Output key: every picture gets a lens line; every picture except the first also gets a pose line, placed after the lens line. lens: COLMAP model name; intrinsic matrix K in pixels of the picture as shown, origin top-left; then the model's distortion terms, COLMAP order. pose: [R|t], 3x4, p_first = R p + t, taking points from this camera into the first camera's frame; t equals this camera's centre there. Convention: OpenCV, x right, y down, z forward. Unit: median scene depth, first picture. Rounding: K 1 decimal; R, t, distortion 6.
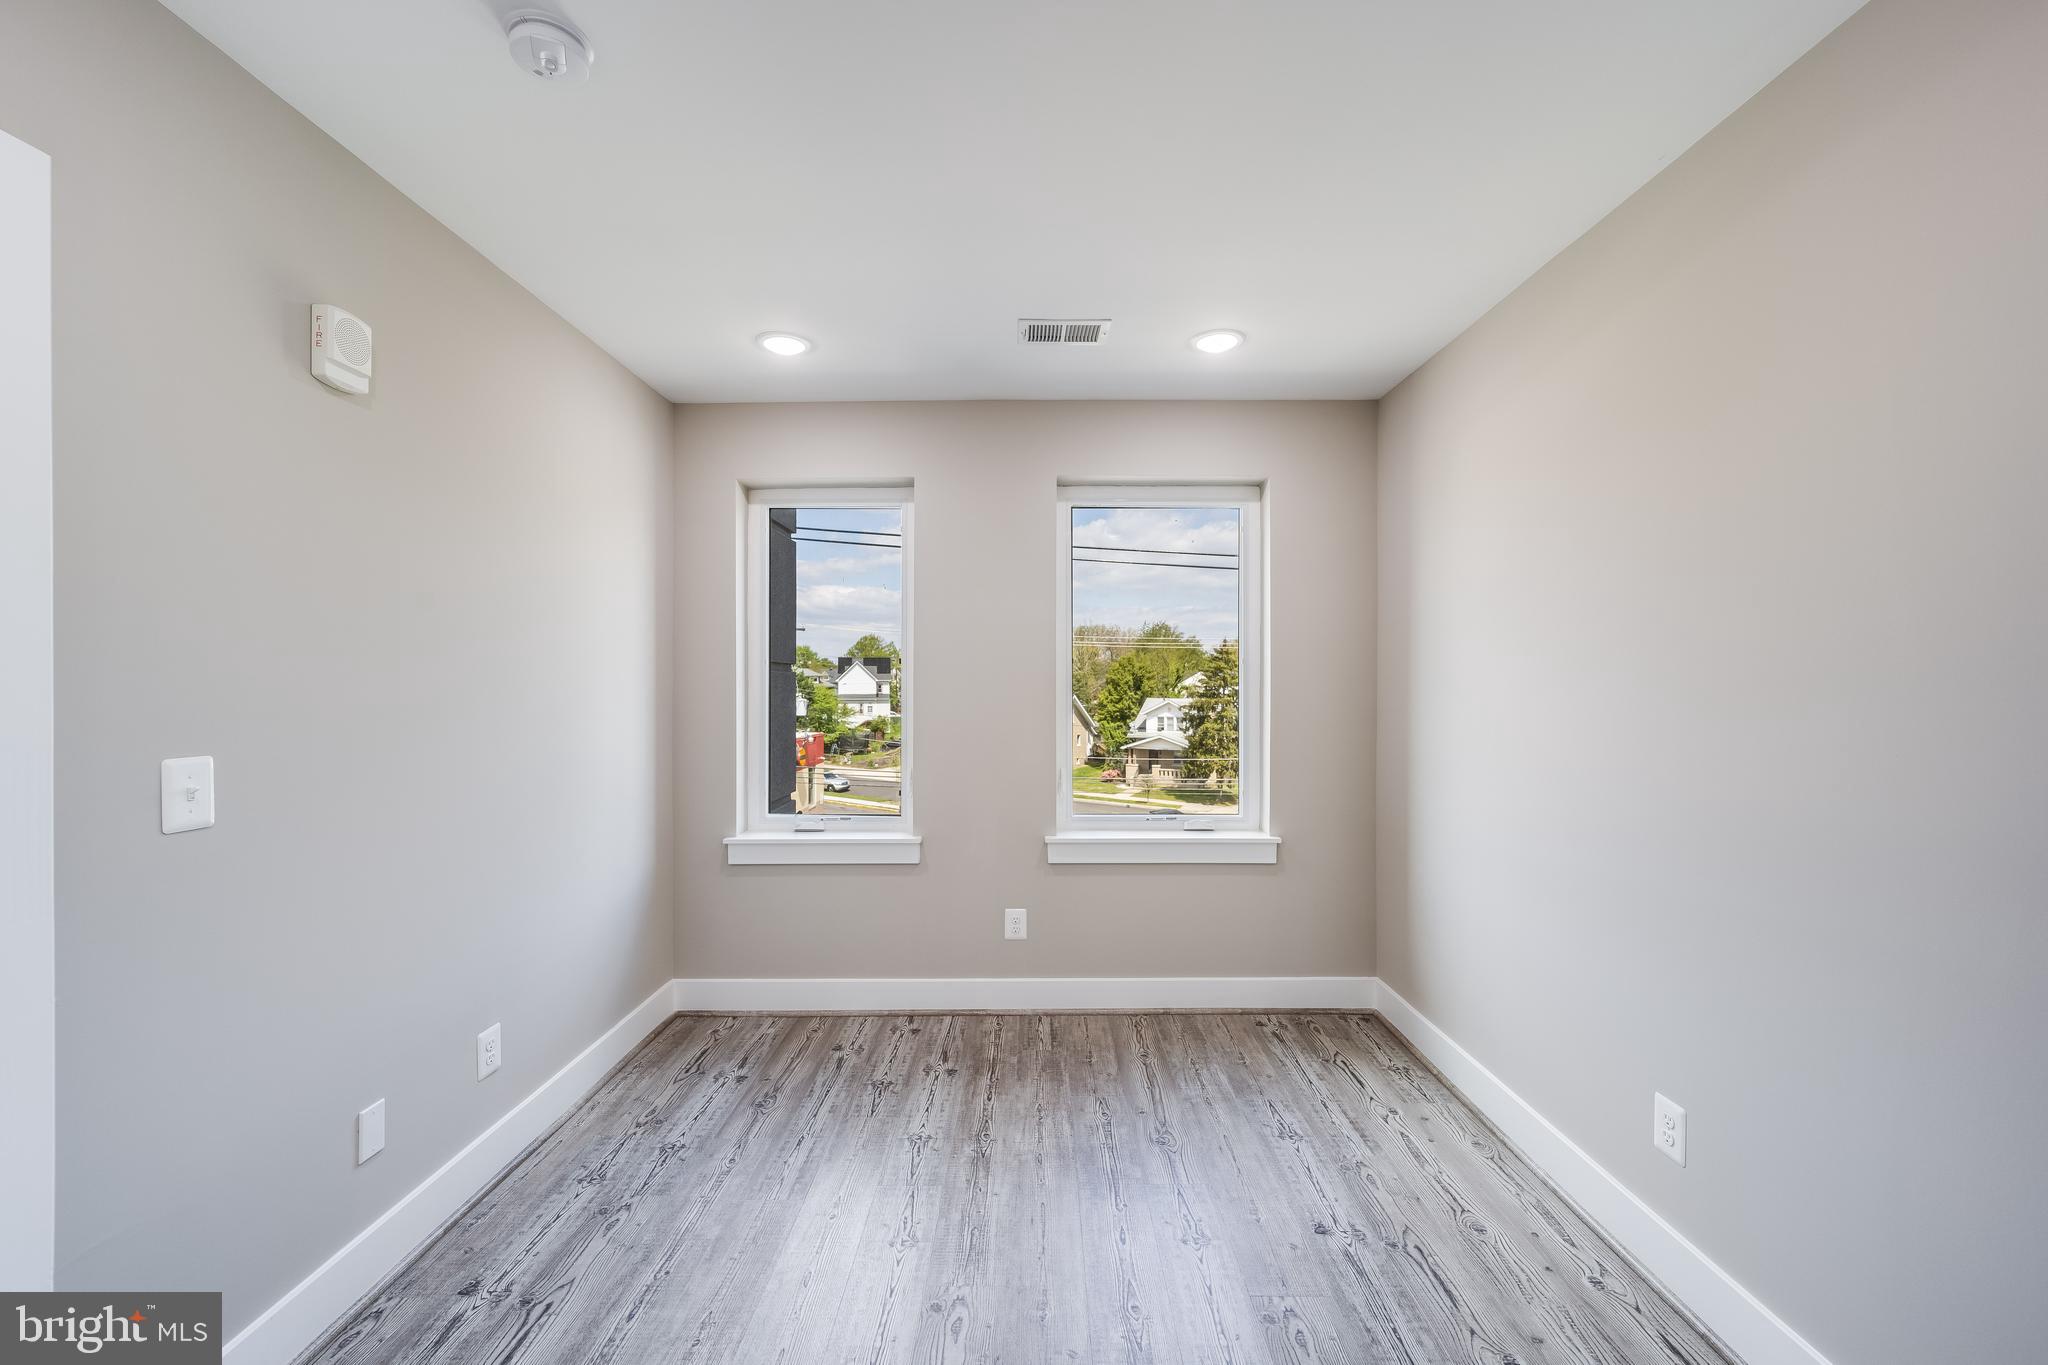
lens RADIAL K [[819.0, 0, 1033.5], [0, 819.0, 689.4], [0, 0, 1]] dist [0.001541, -0.001273]
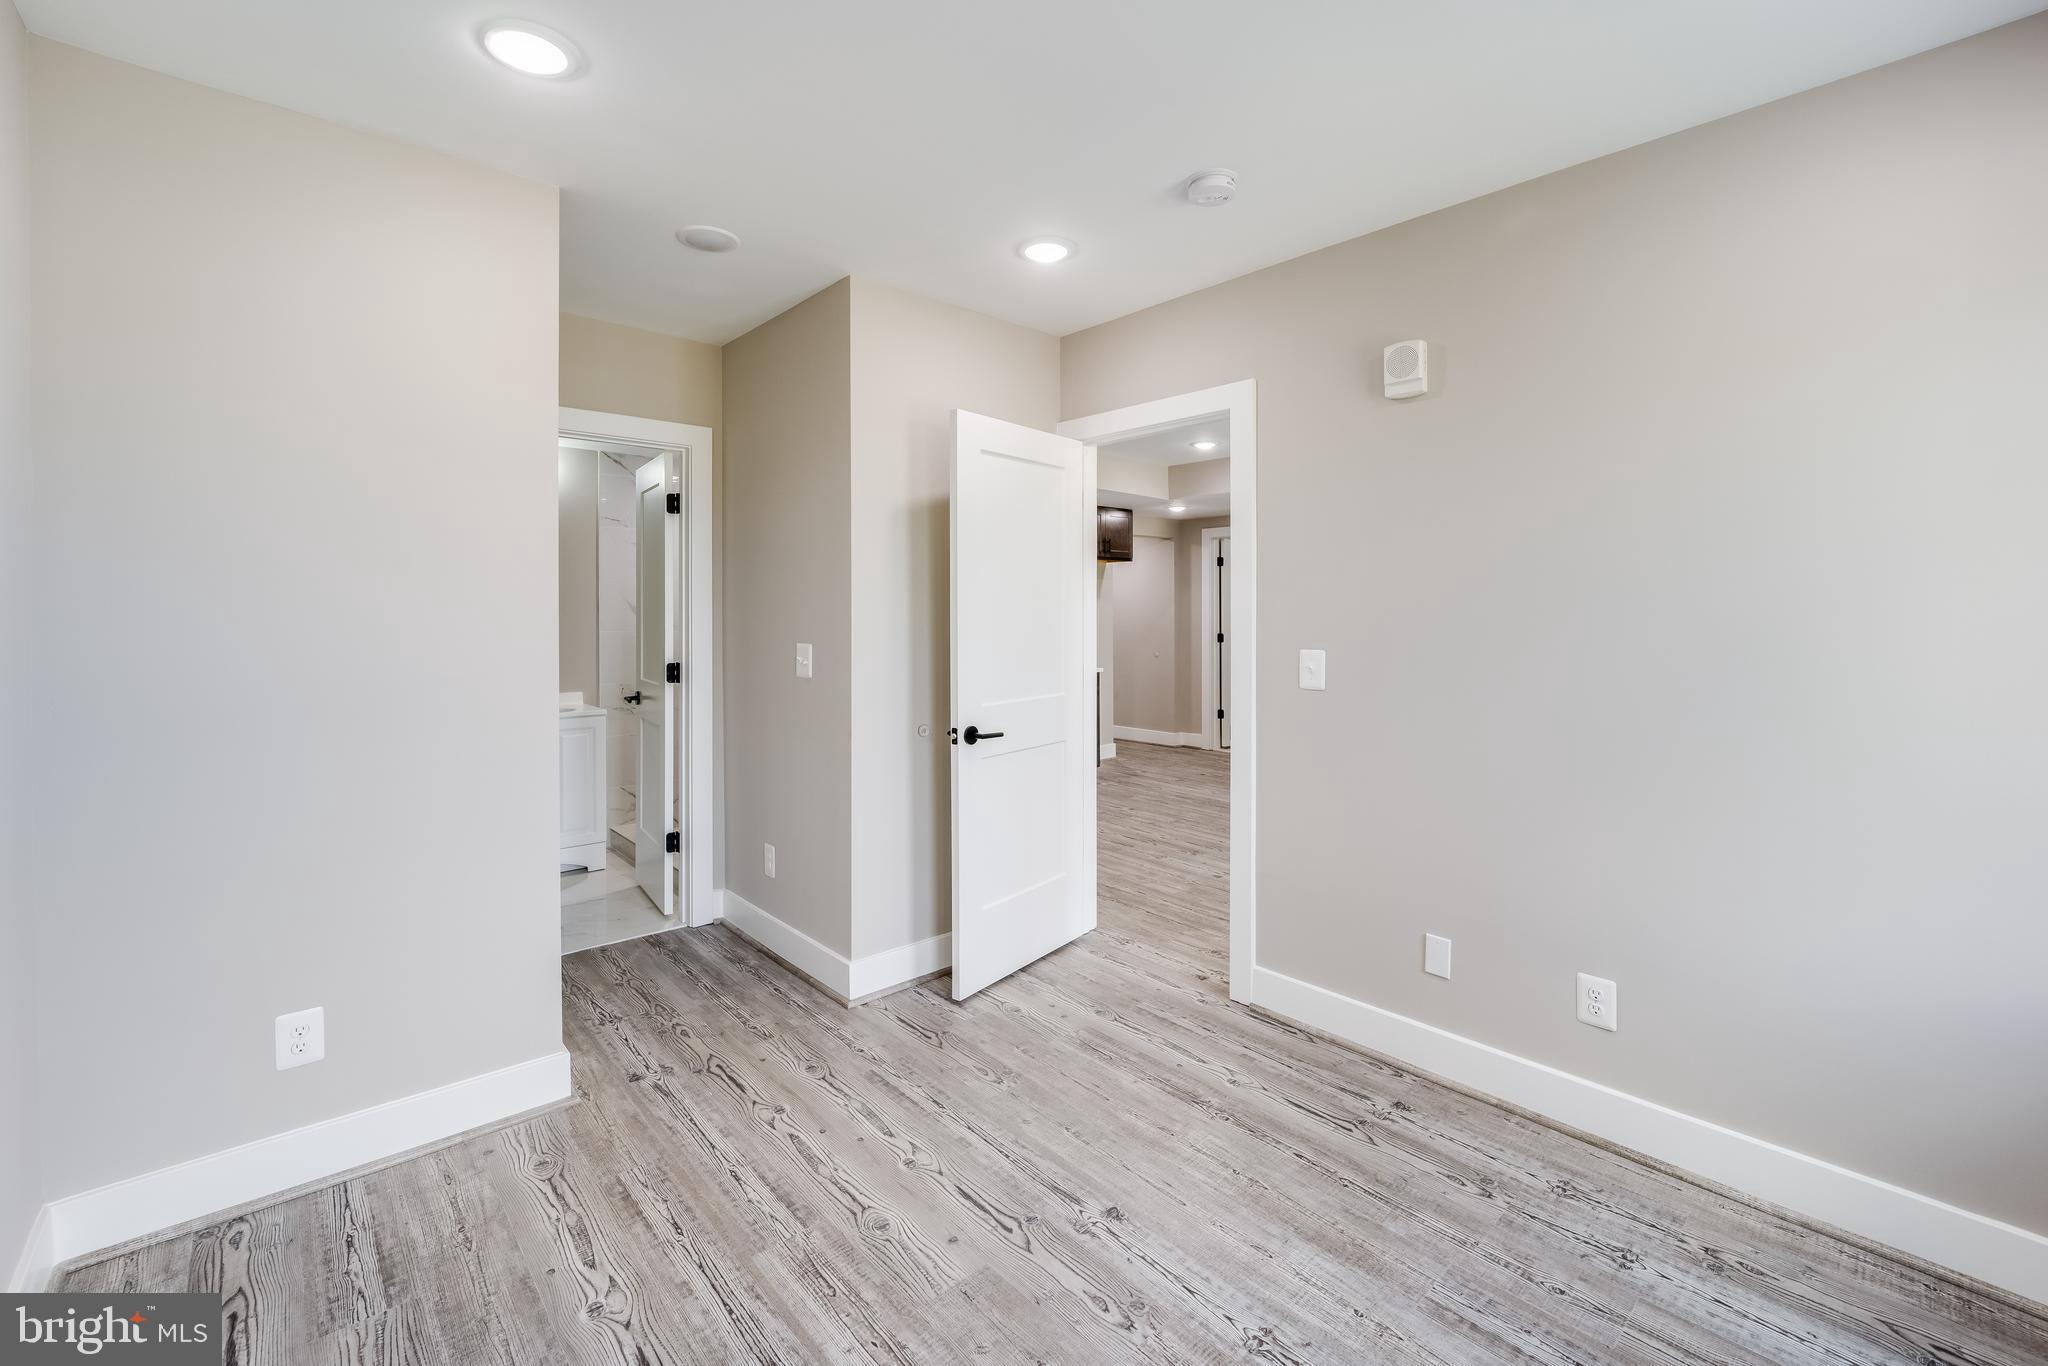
lens RADIAL K [[835.6, 0, 1005.9], [0, 835.6, 610.8], [0, 0, 1]] dist [-0.014922, -0.000194]
pose [[-0.746490, 0.002450, -0.665392, 0.340133], [-0.002935, 0.999971, 0.006974, -0.007715], [0.665390, 0.007159, -0.746461, 0.908111]]
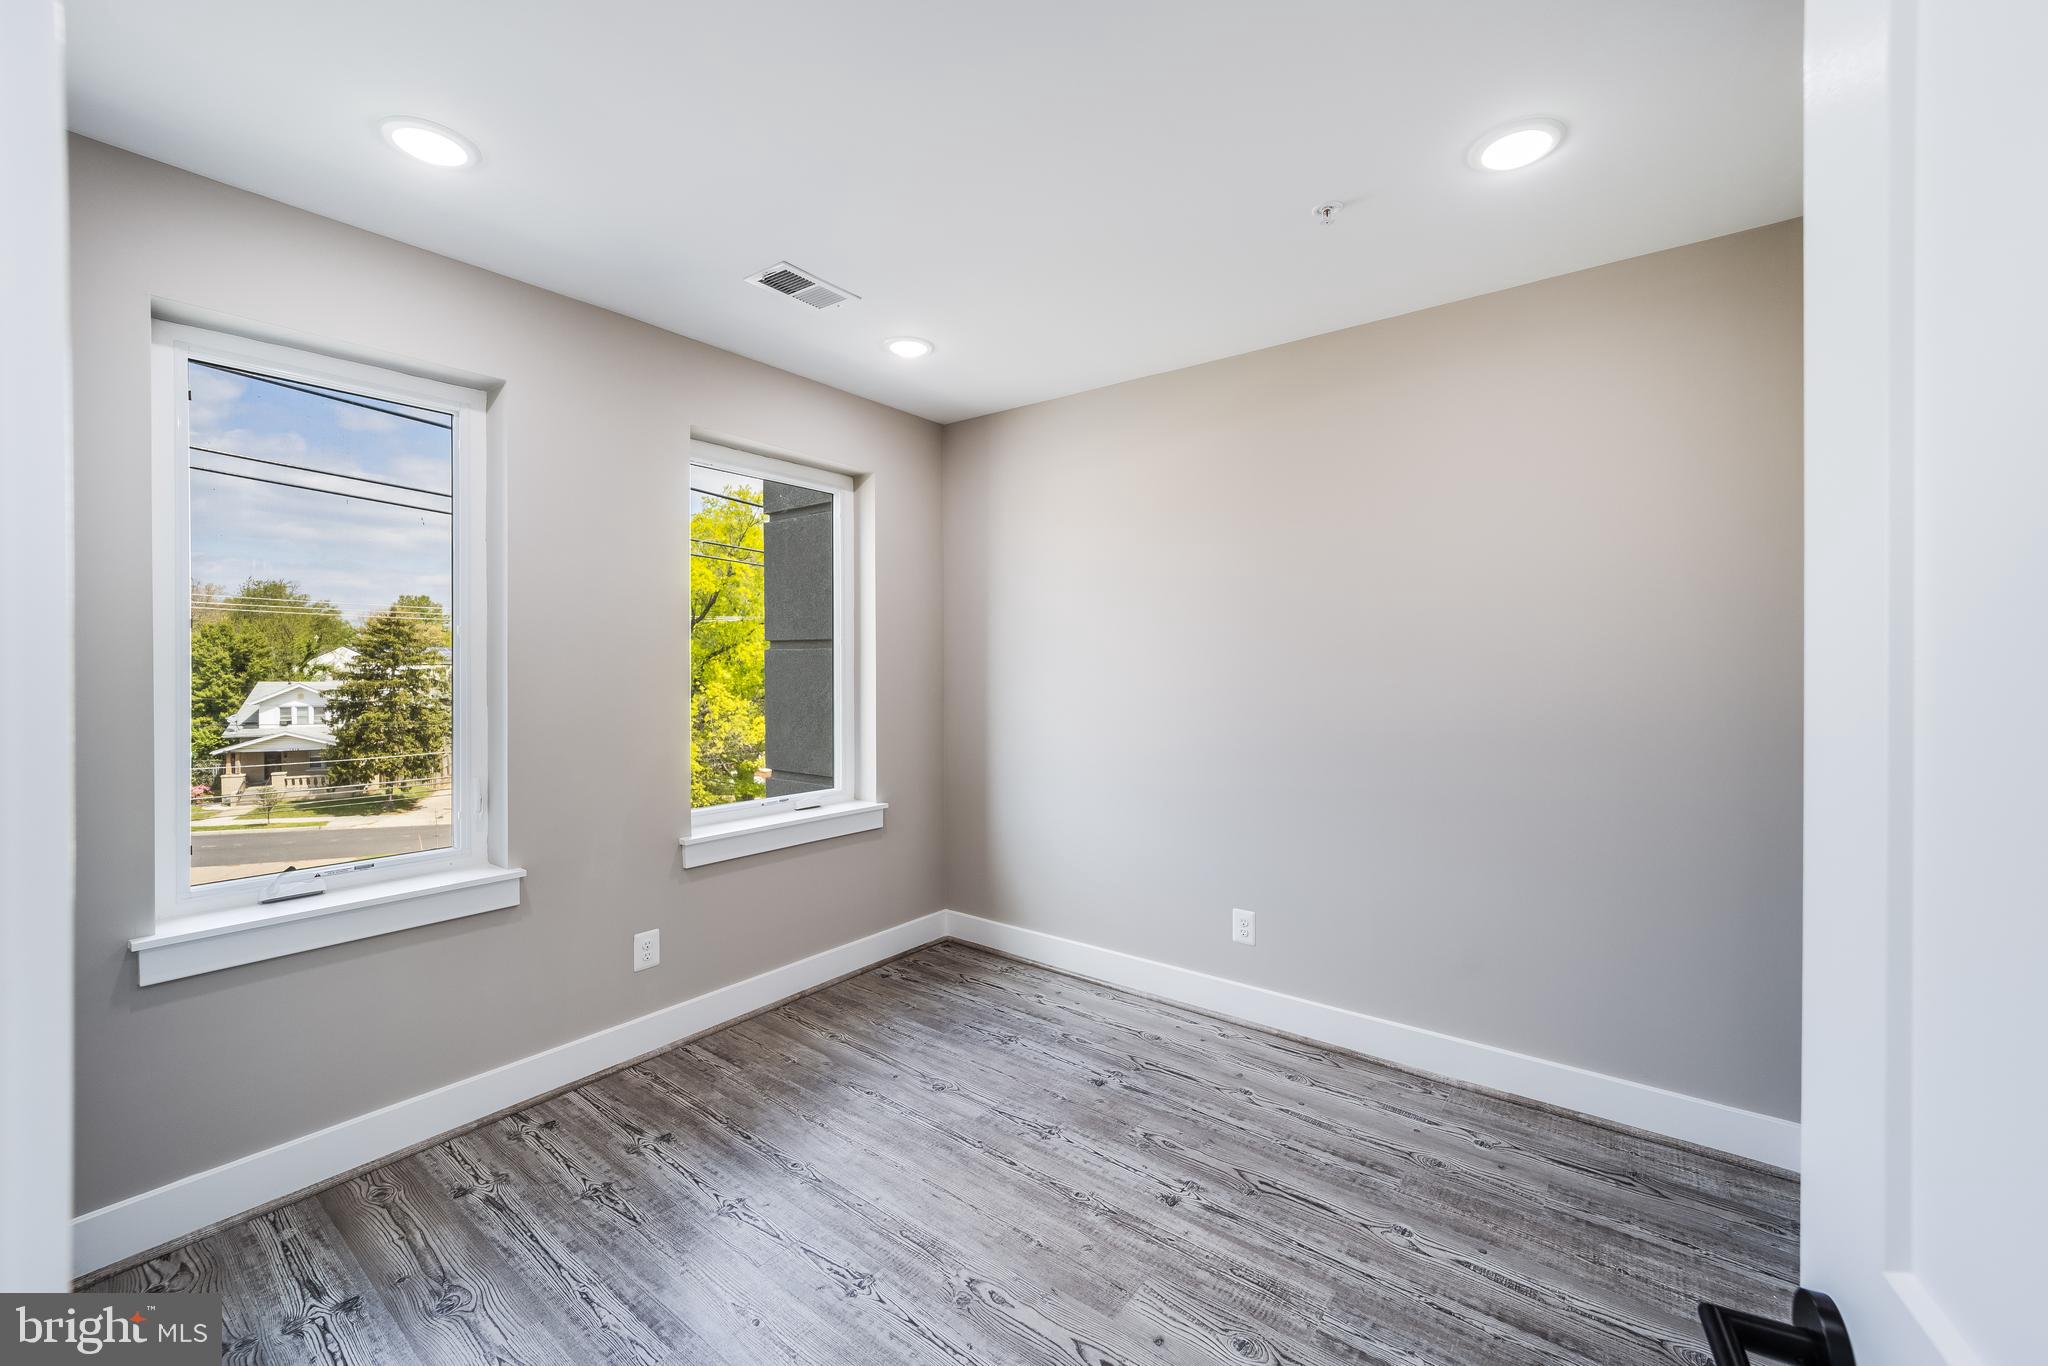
lens RADIAL K [[819.0, 0, 1024.8], [0, 819.0, 666.1], [0, 0, 1]] dist [0.001541, -0.001273]
pose [[0.598257, -0.001237, 0.801303, -0.493634], [0.003674, 0.999993, -0.001200, -0.000317], [-0.801296, 0.003662, 0.598257, 0.204560]]
